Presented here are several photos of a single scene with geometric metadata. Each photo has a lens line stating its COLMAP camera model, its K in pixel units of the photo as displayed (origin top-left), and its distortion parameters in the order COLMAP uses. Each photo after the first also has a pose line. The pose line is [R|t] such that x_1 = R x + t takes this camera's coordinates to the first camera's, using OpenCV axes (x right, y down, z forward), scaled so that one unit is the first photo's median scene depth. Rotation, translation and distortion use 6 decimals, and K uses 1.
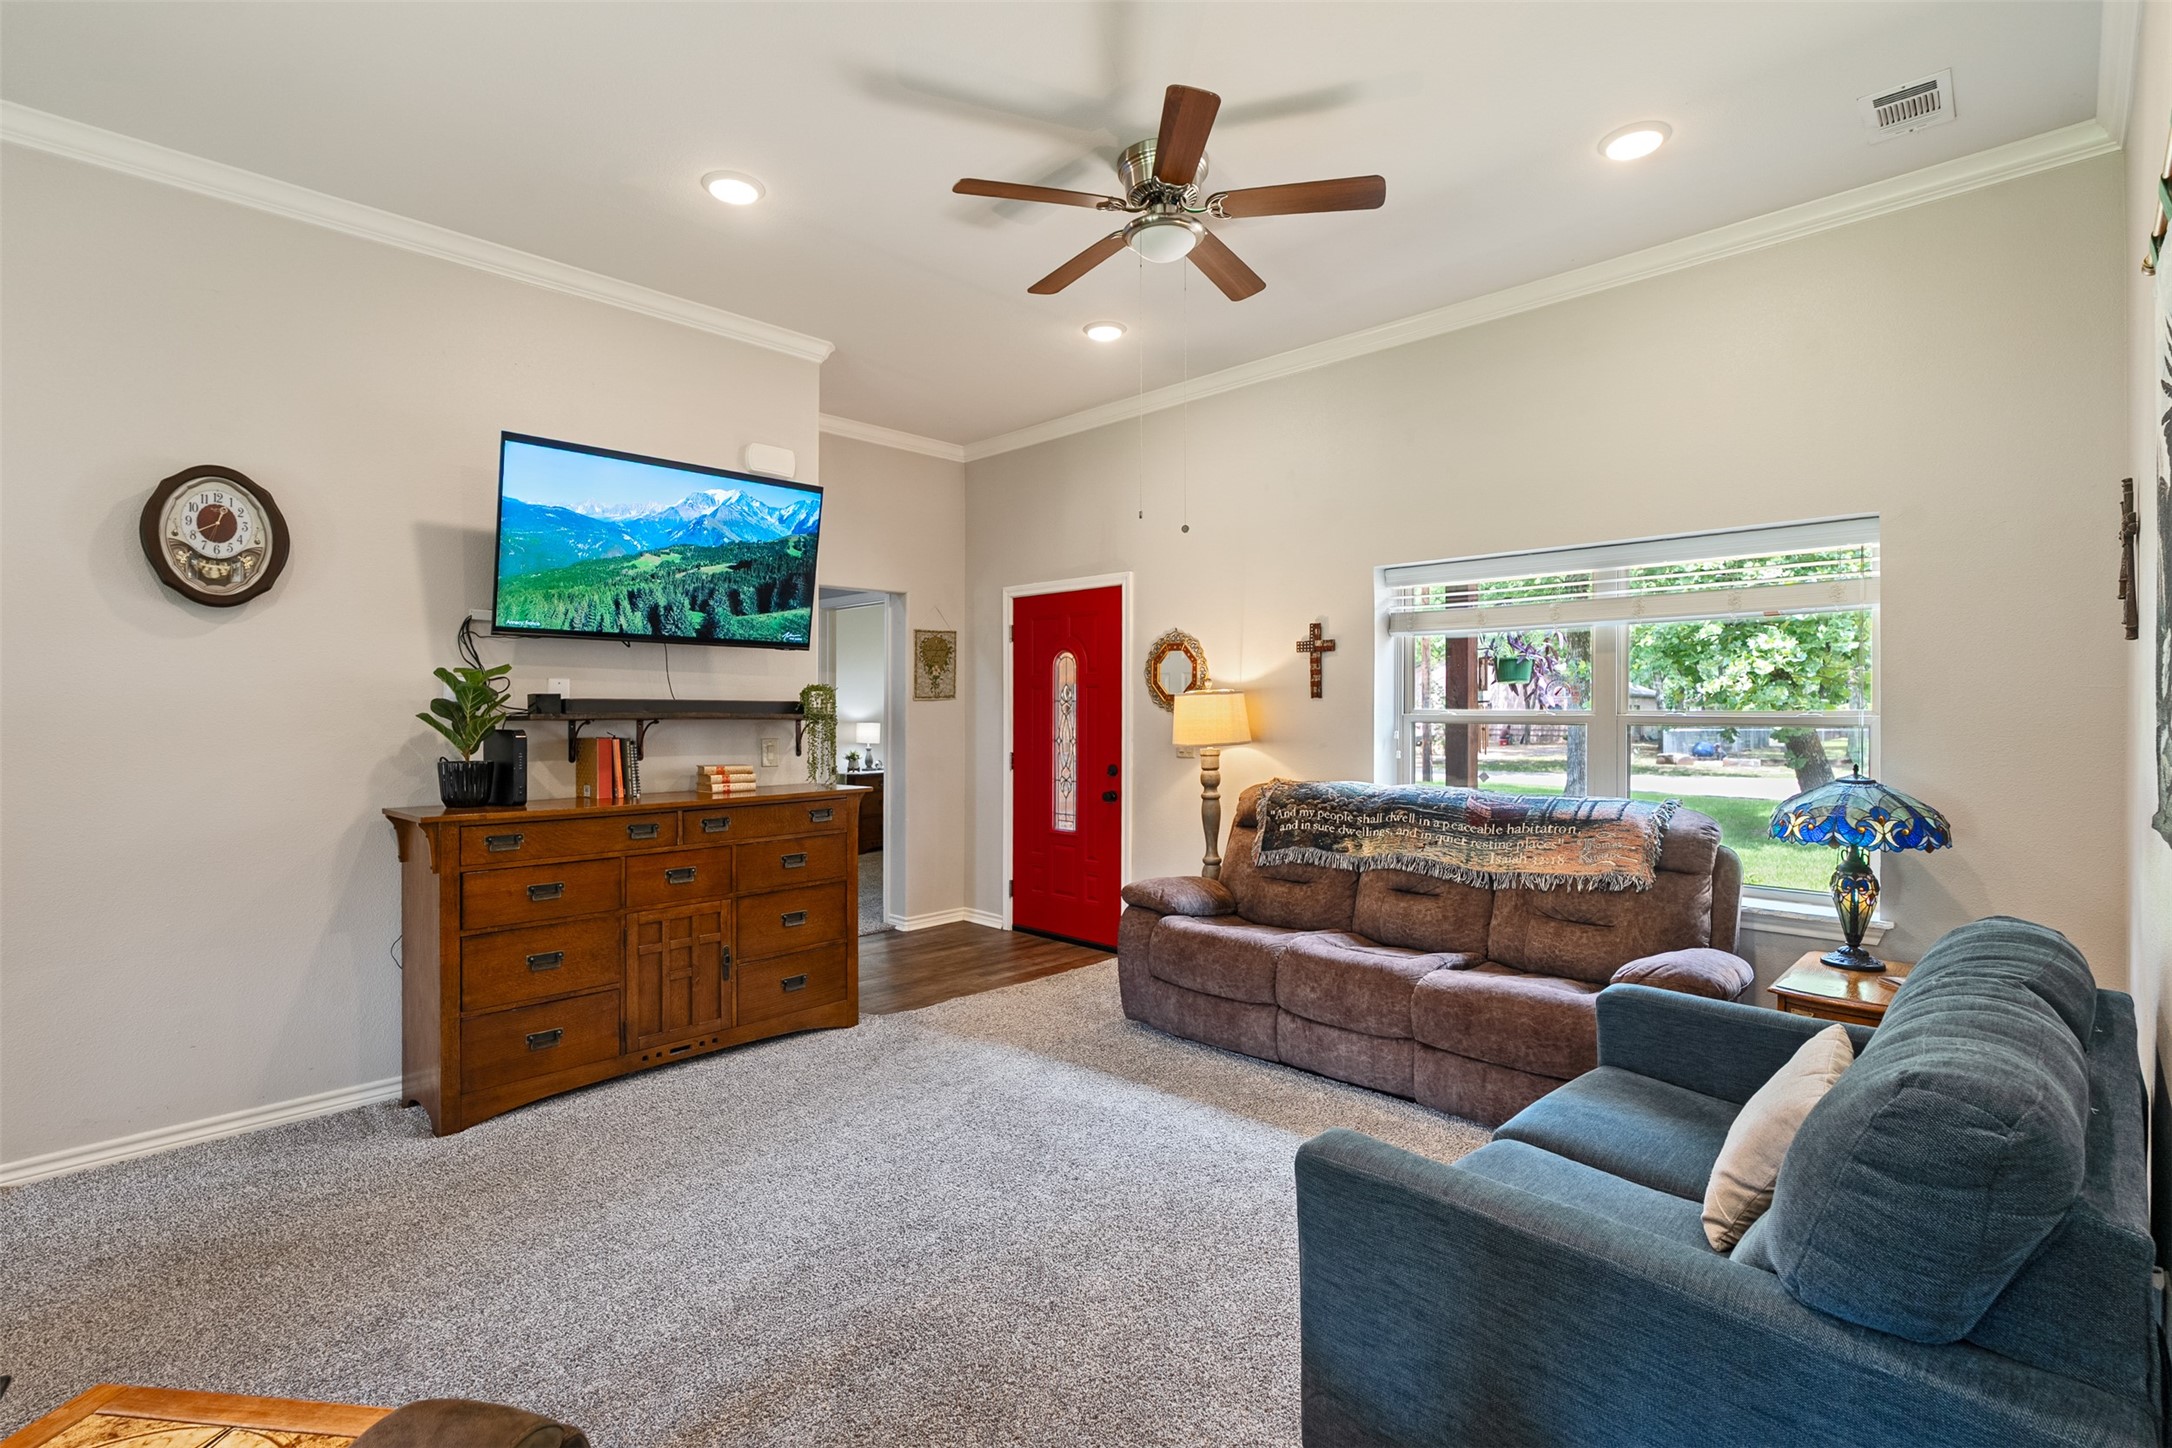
lens RADIAL K [[972.4, 0, 1103.6], [0, 972.4, 725.2], [0, 0, 1]] dist [-0.003104, 0.001389]
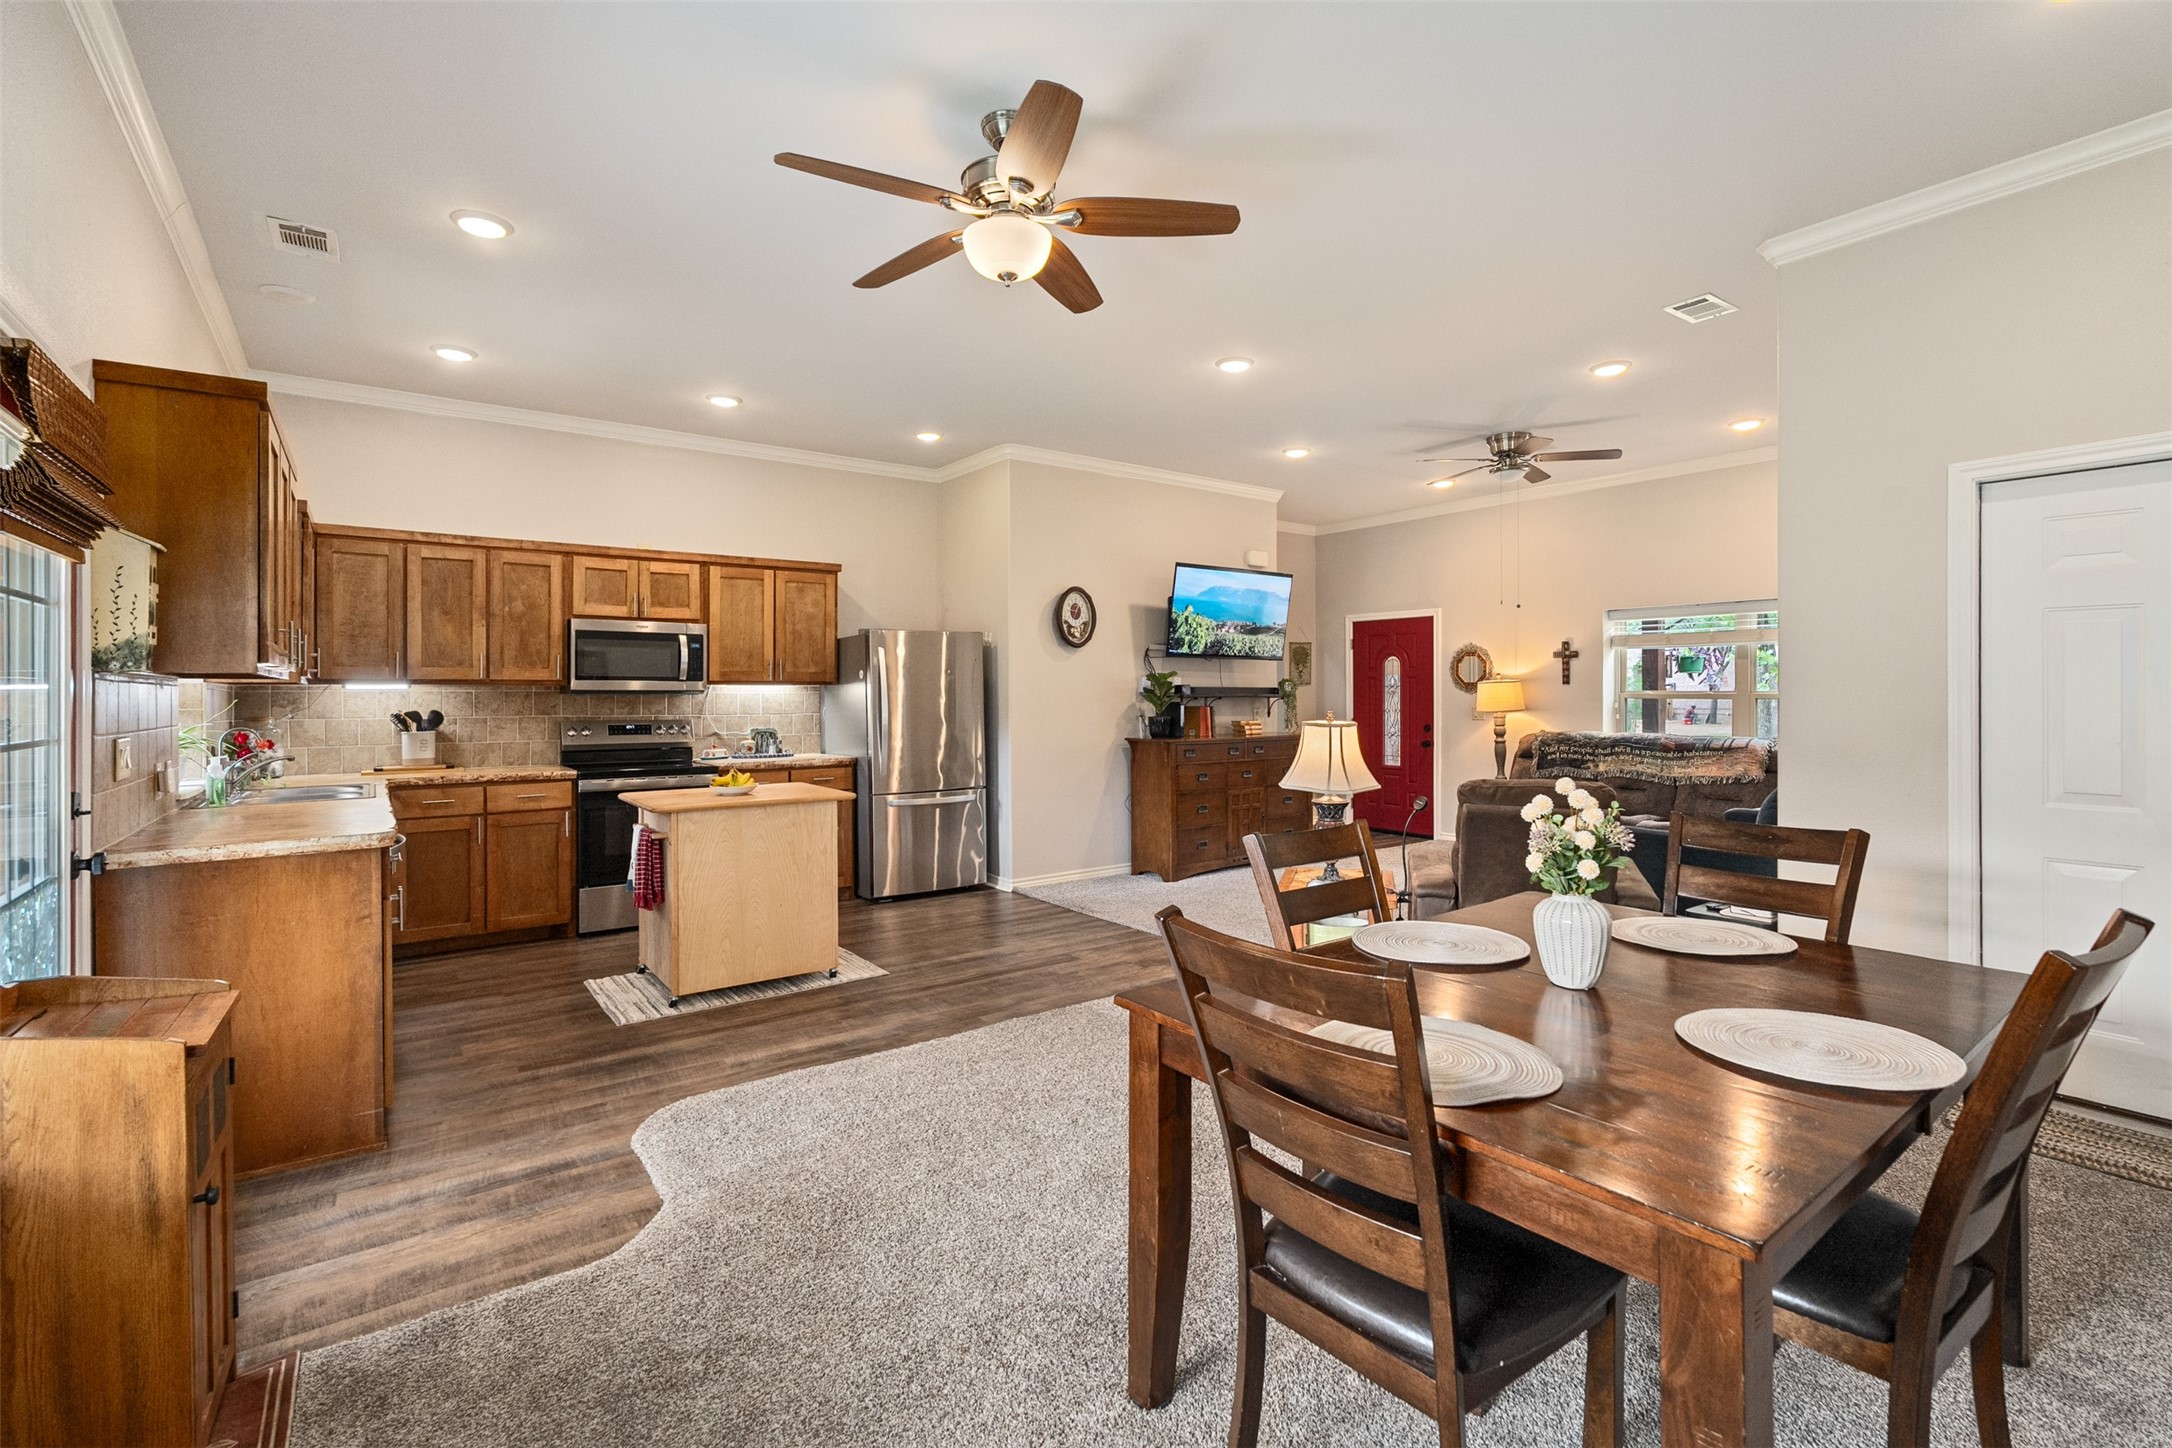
lens RADIAL K [[972.4, 0, 1095.9], [0, 972.4, 698.9], [0, 0, 1]] dist [-0.003104, 0.001389]
pose [[0.987440, -0.001832, -0.157983, -0.341995], [0.000378, 0.999957, -0.009233, 0.013939], [0.157993, 0.009058, 0.987399, -0.860692]]
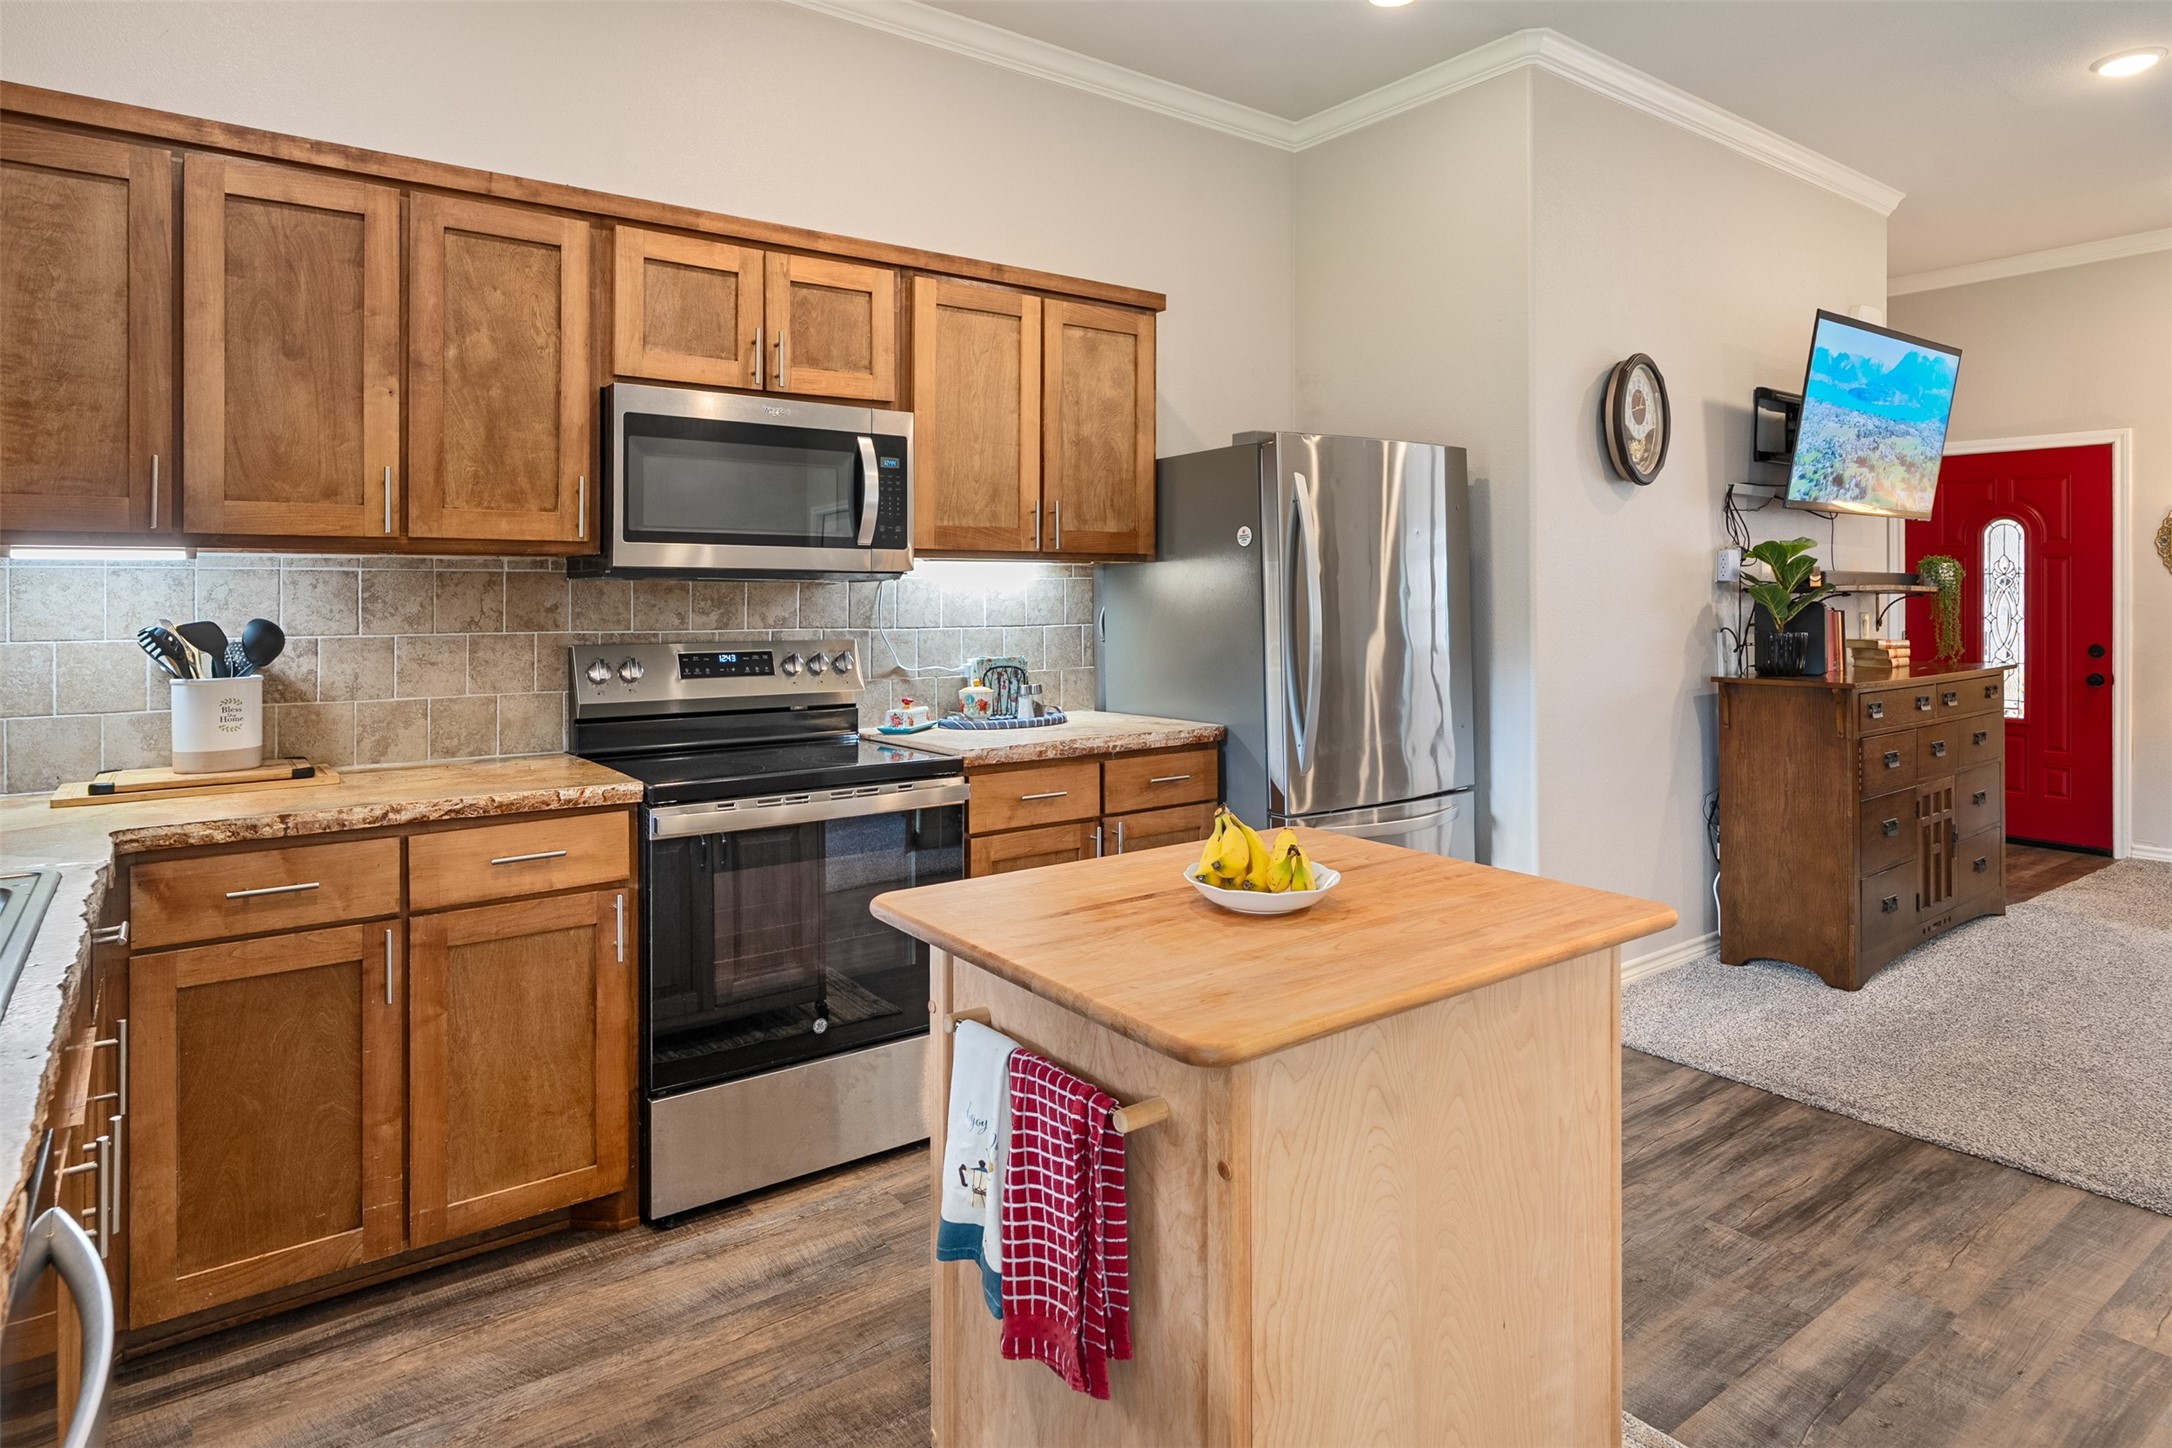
lens RADIAL K [[1187.9, 0, 1073.6], [0, 1187.9, 599.8], [0, 0, 1]] dist [-0.003285, 0.001217]
pose [[0.988241, 0.001763, -0.152895, -0.904030], [-0.002684, 0.999979, -0.005820, 0.009633], [0.152882, 0.006162, 0.988225, -0.267304]]
